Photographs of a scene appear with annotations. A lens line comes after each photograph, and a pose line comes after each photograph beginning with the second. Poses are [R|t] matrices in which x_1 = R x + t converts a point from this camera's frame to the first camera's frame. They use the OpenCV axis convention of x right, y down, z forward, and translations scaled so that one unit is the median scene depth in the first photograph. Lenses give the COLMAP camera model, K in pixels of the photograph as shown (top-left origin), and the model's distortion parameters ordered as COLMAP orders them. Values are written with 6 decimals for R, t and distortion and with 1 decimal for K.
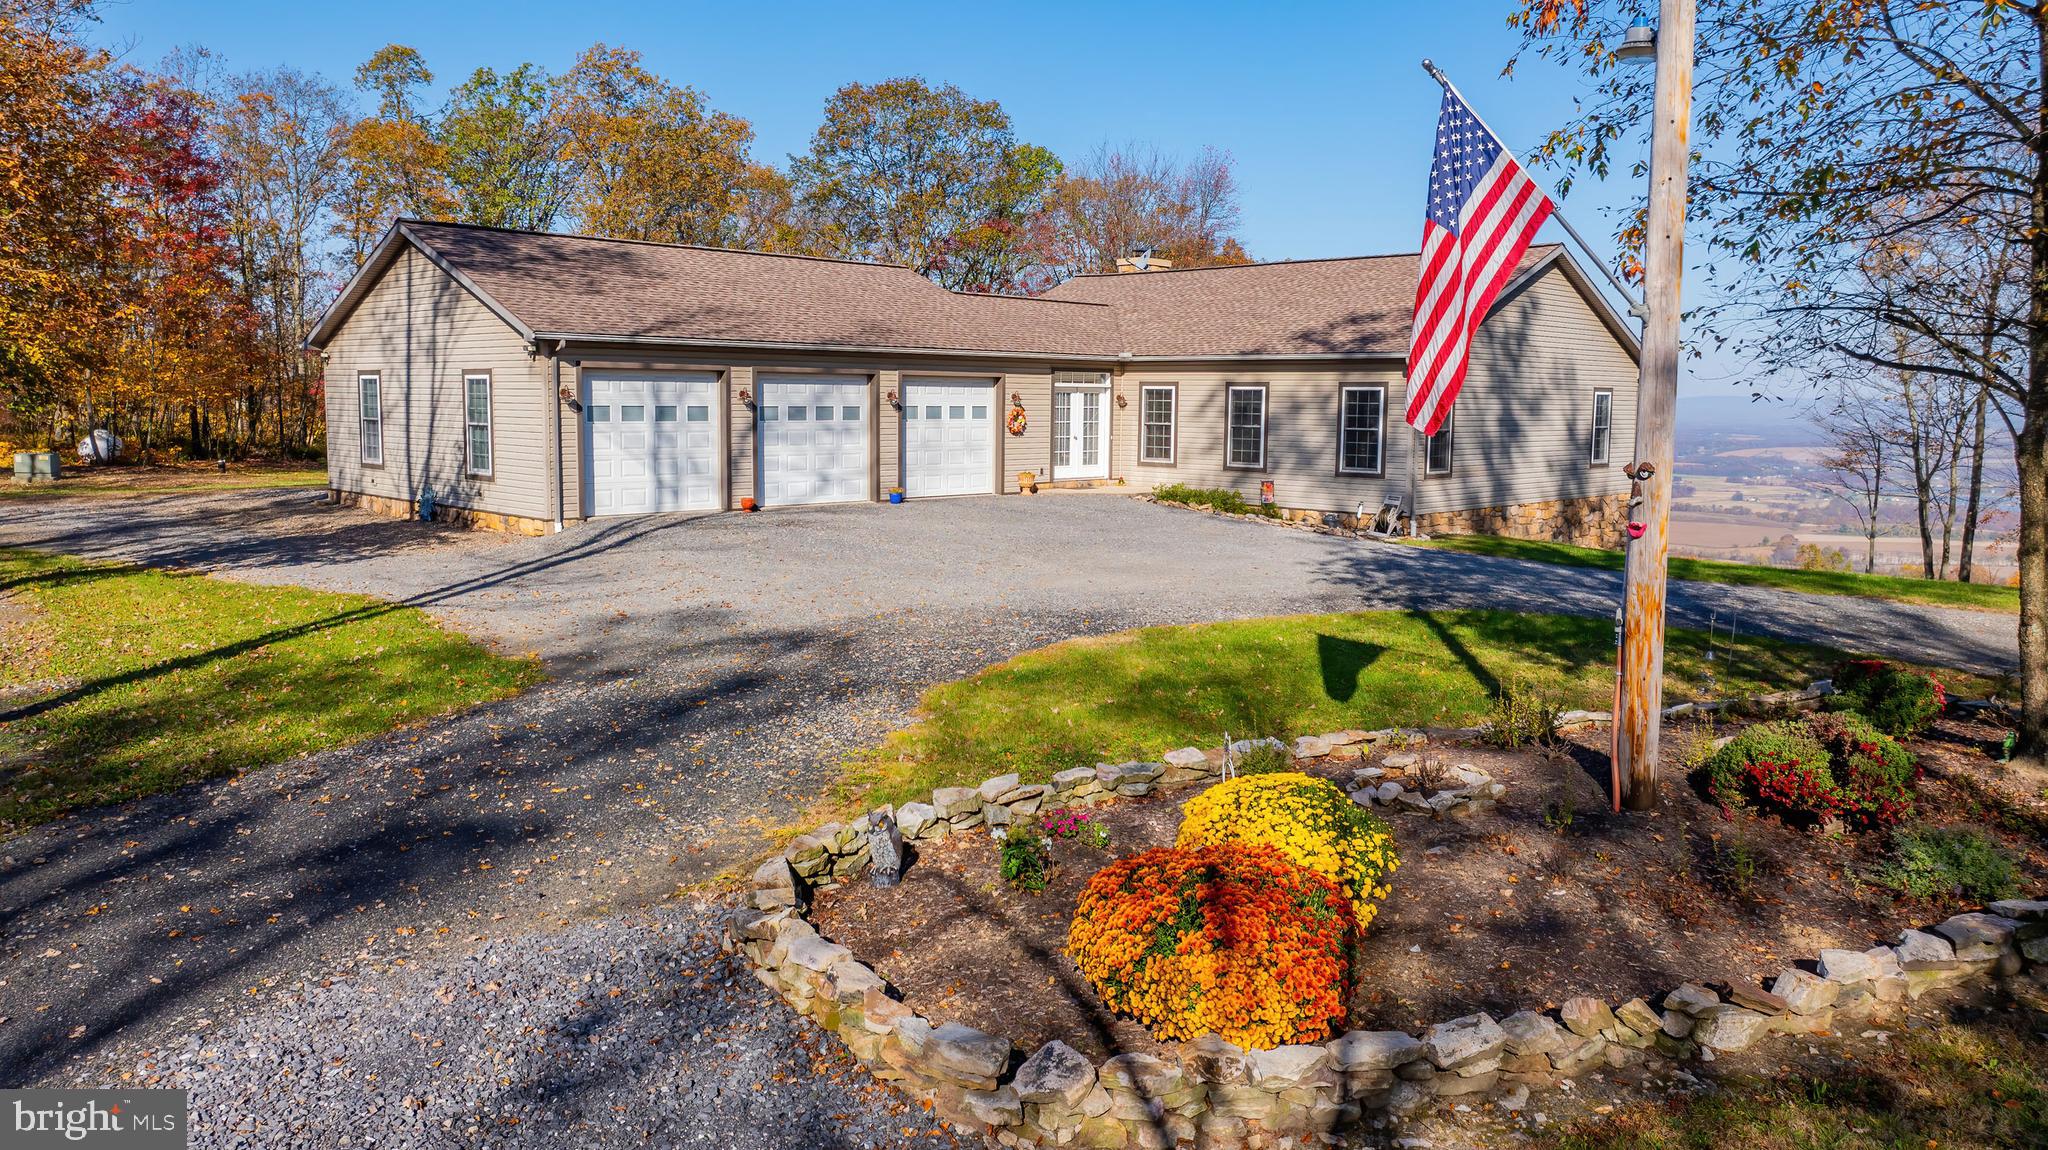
lens RADIAL K [[1434.9, 0, 1024.2], [0, 1434.9, 587.6], [0, 0, 1]] dist [-0.032627, 0.034607]
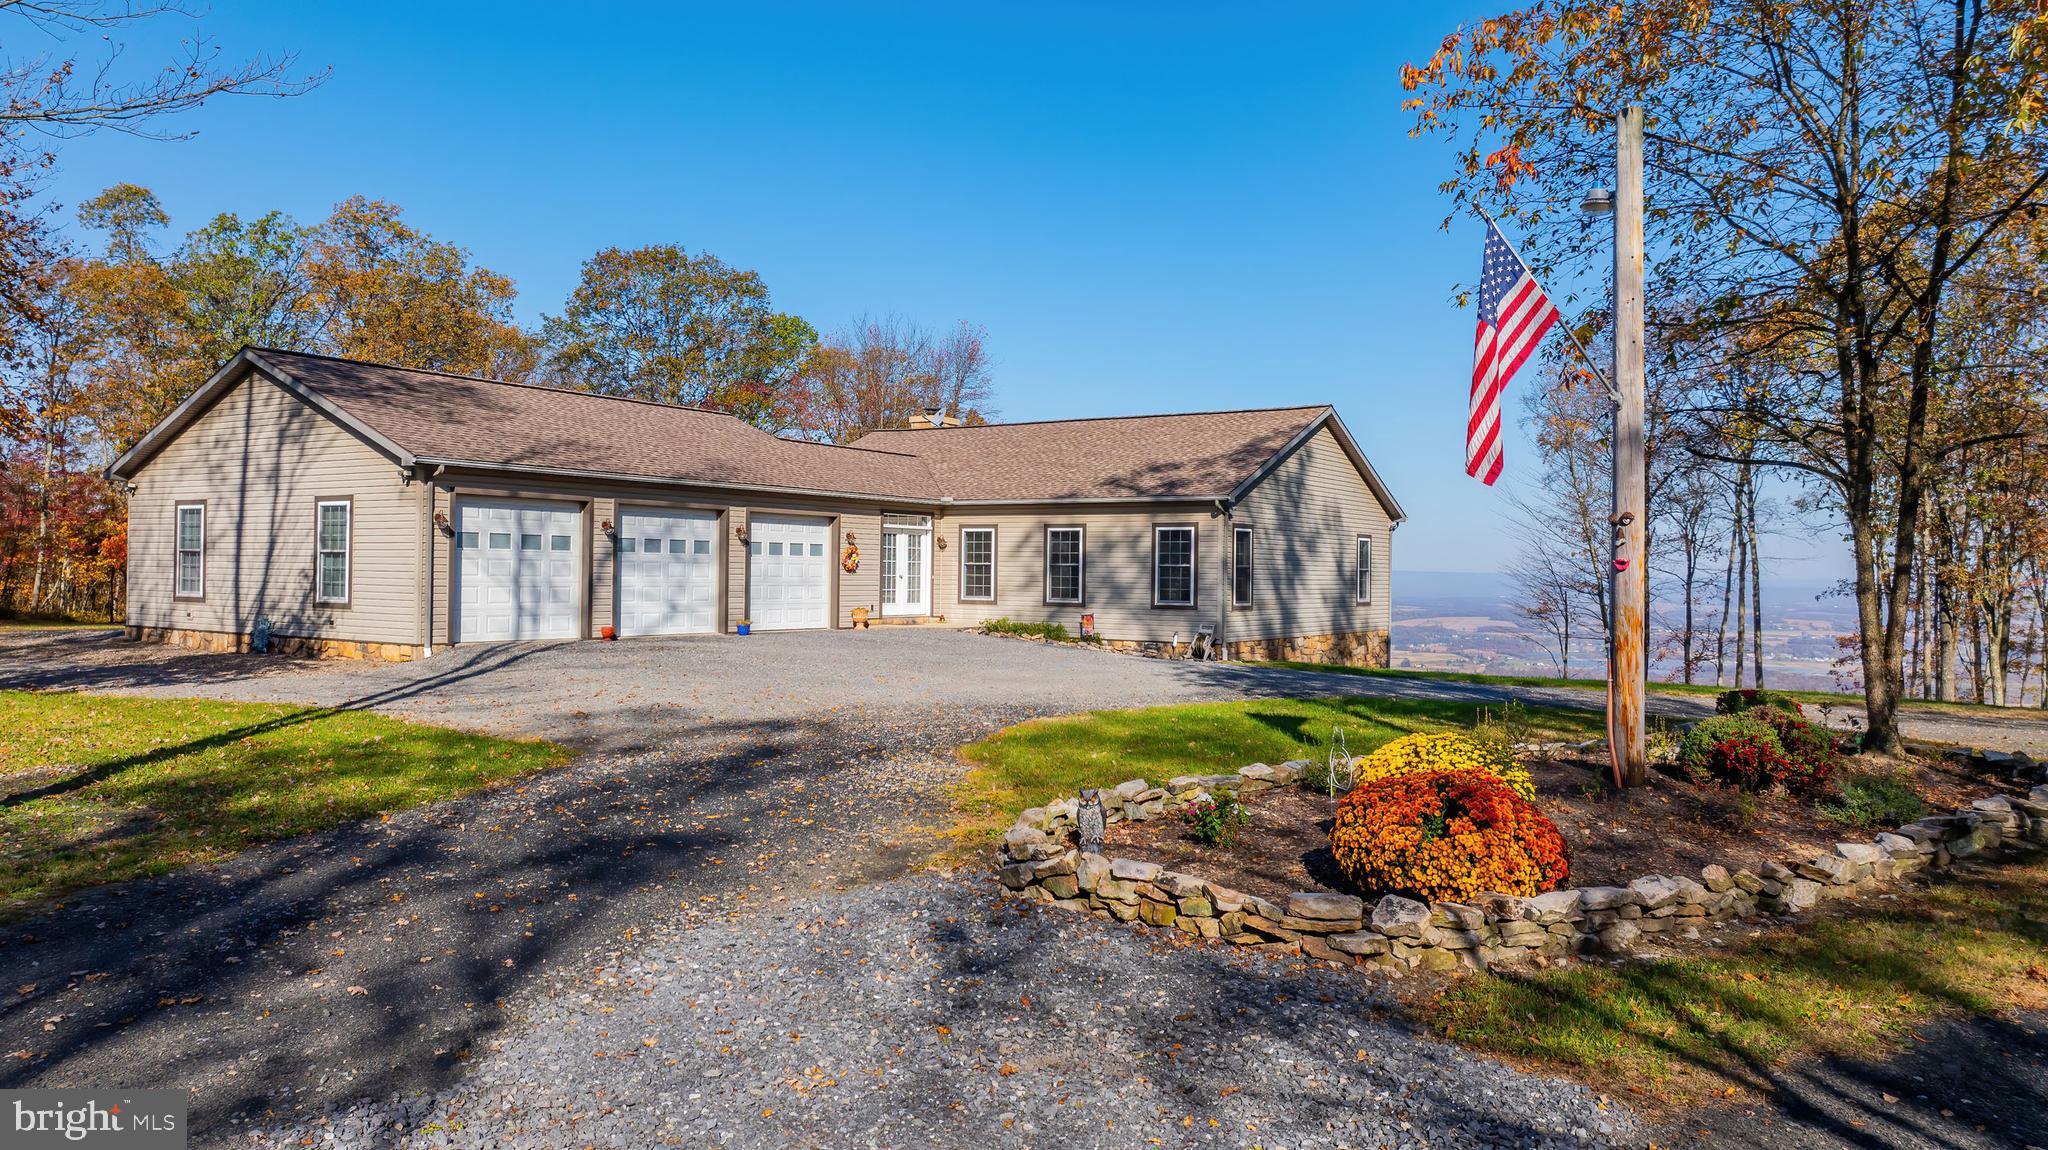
lens RADIAL K [[1434.9, 0, 1025.3], [0, 1434.9, 587.9], [0, 0, 1]] dist [-0.032627, 0.034607]
pose [[0.979236, -0.000638, 0.202721, -0.097074], [0.024962, 0.992765, -0.117452, 0.032016], [-0.201180, 0.120073, 0.972167, -0.038431]]
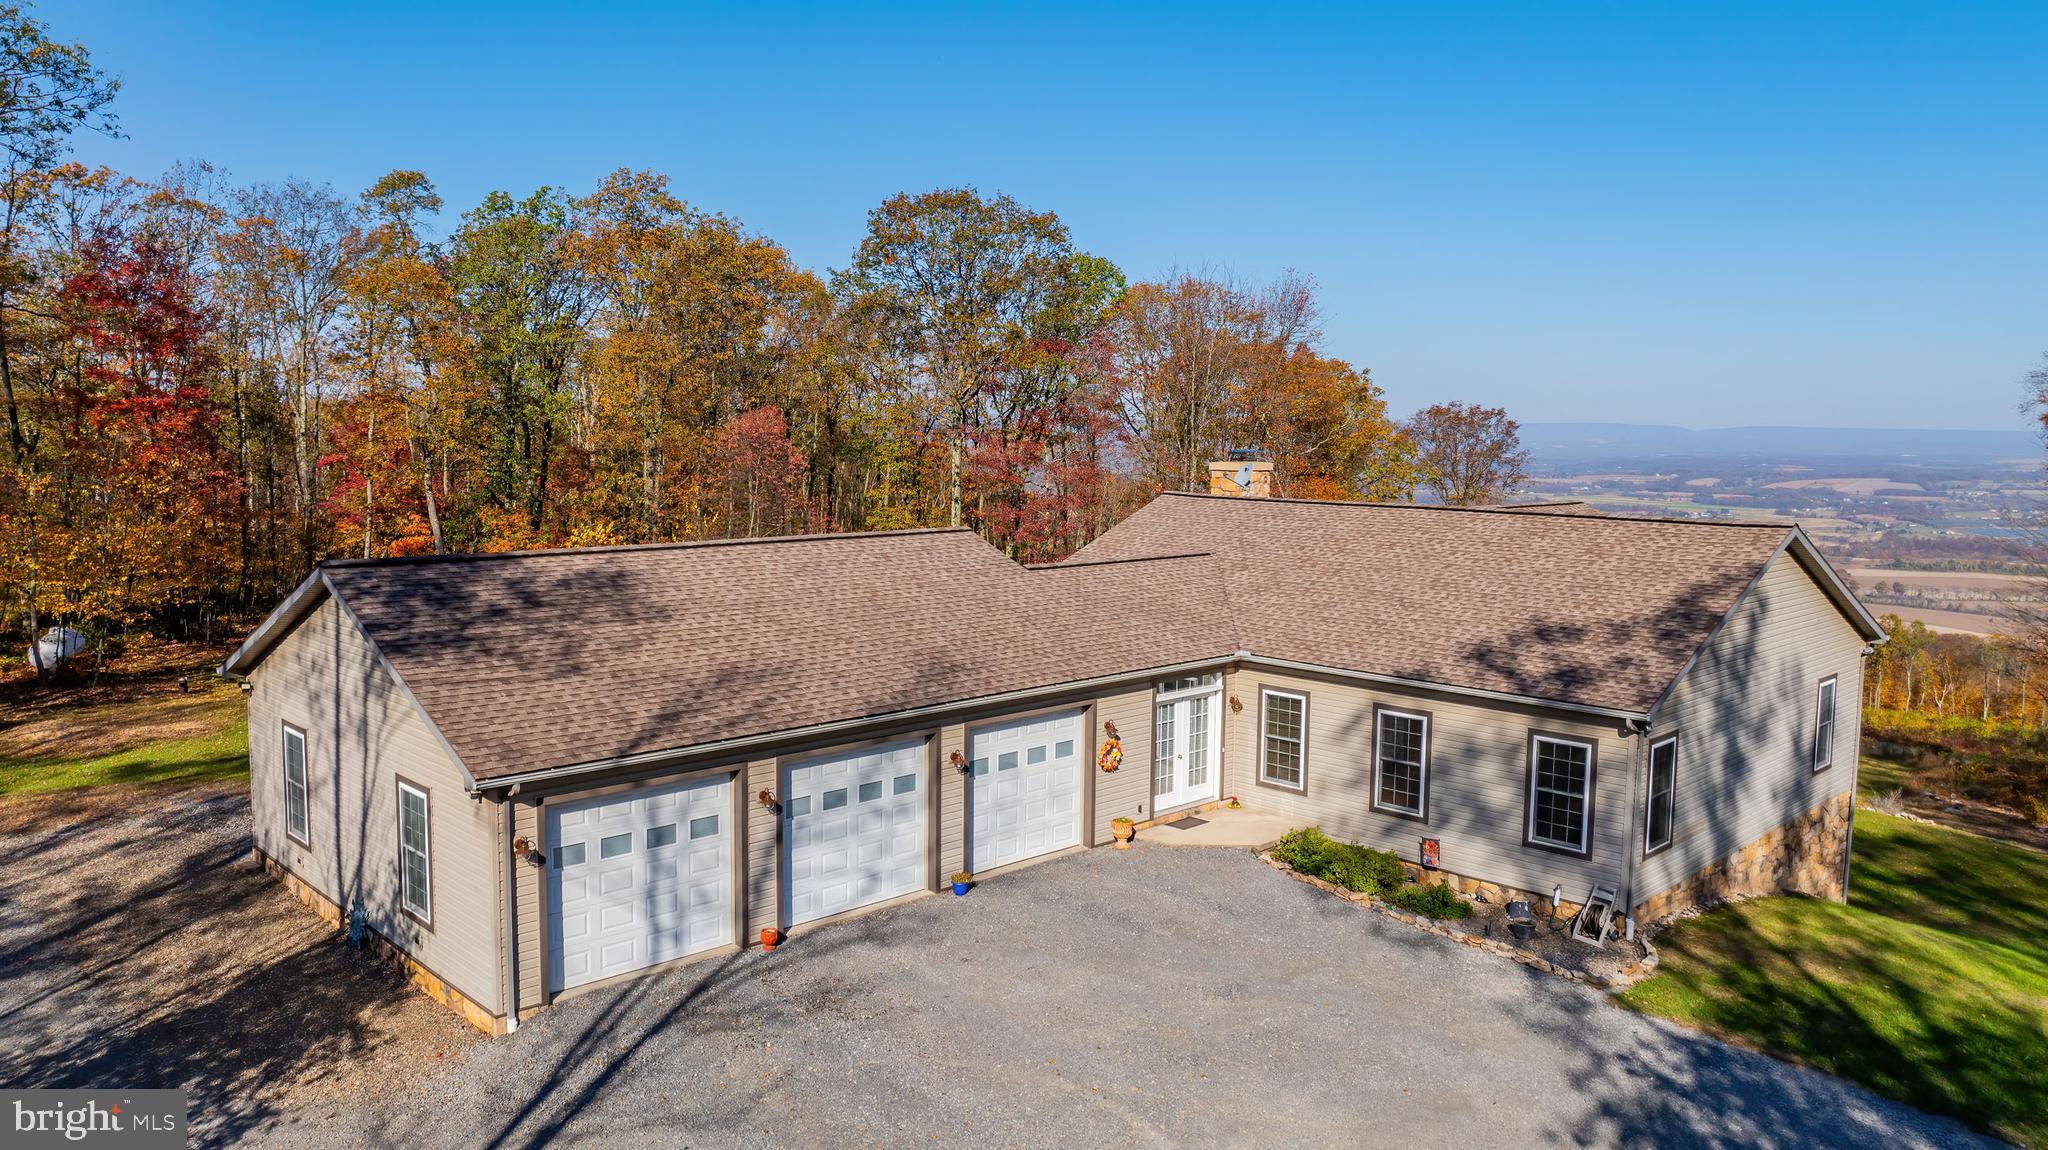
lens RADIAL K [[1434.9, 0, 1019.7], [0, 1434.9, 592.4], [0, 0, 1]] dist [-0.032627, 0.034607]
pose [[0.999557, 0.003582, -0.029549, -0.034354], [-0.004095, 0.999841, -0.017332, -0.203198], [0.029482, 0.017445, 0.999413, 0.213185]]
